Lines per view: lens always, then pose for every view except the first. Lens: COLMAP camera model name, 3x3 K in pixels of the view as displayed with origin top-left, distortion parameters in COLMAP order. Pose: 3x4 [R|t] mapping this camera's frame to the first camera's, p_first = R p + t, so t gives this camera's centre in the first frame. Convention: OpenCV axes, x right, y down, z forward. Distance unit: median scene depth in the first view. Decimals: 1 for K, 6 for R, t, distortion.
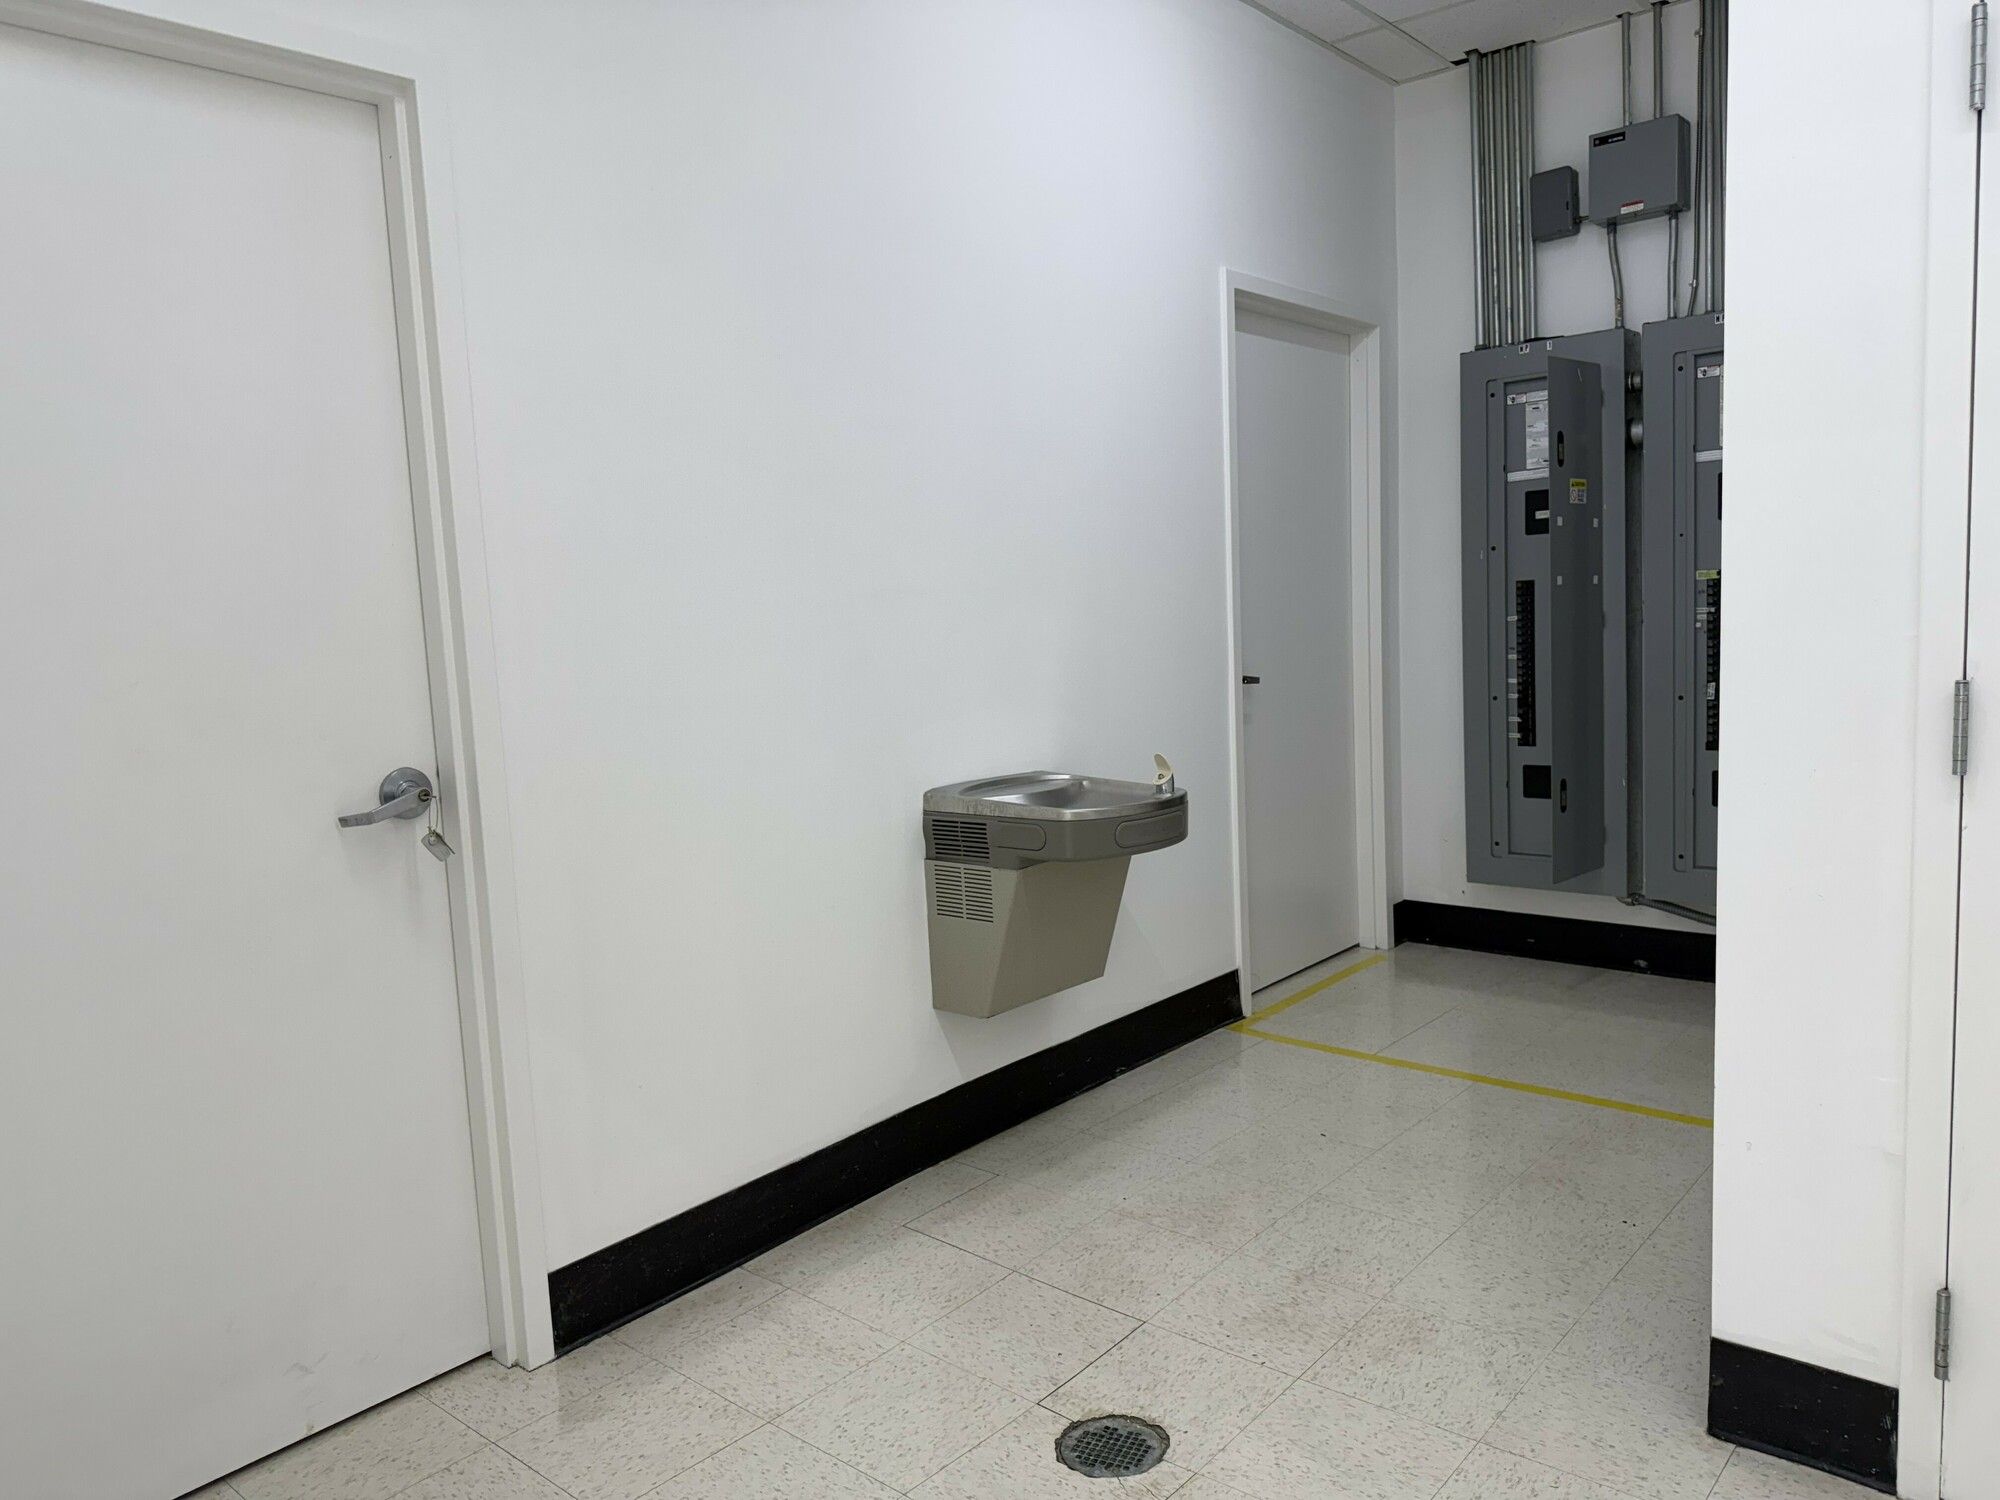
lens RADIAL K [[1427.1, 0, 997.6], [0, 1427.1, 755.3], [0, 0, 1]] dist [0.017445, -0.021067]
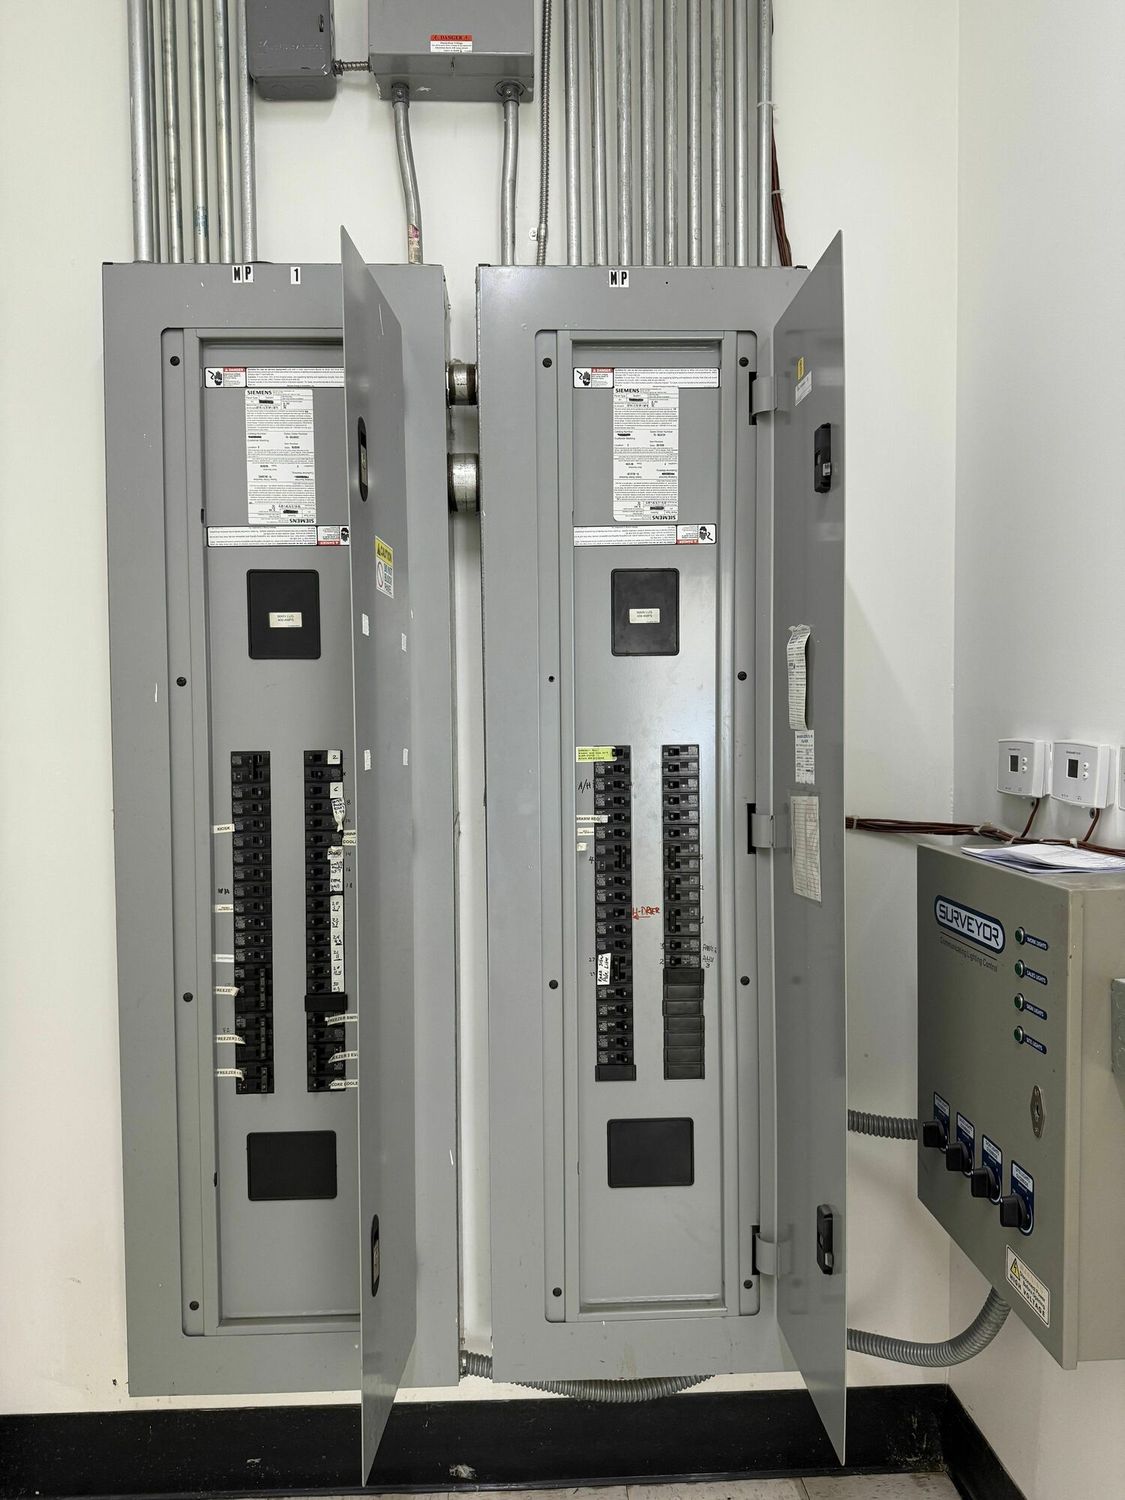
lens RADIAL K [[1070.3, 0, 560.3], [0, 1070.3, 756.3], [0, 0, 1]] dist [0.017445, -0.021067]
pose [[0.716578, 0.019685, 0.697229, 0.191727], [0.044816, 0.996237, -0.074187, -0.088877], [-0.696066, 0.084408, 0.712999, 0.668272]]
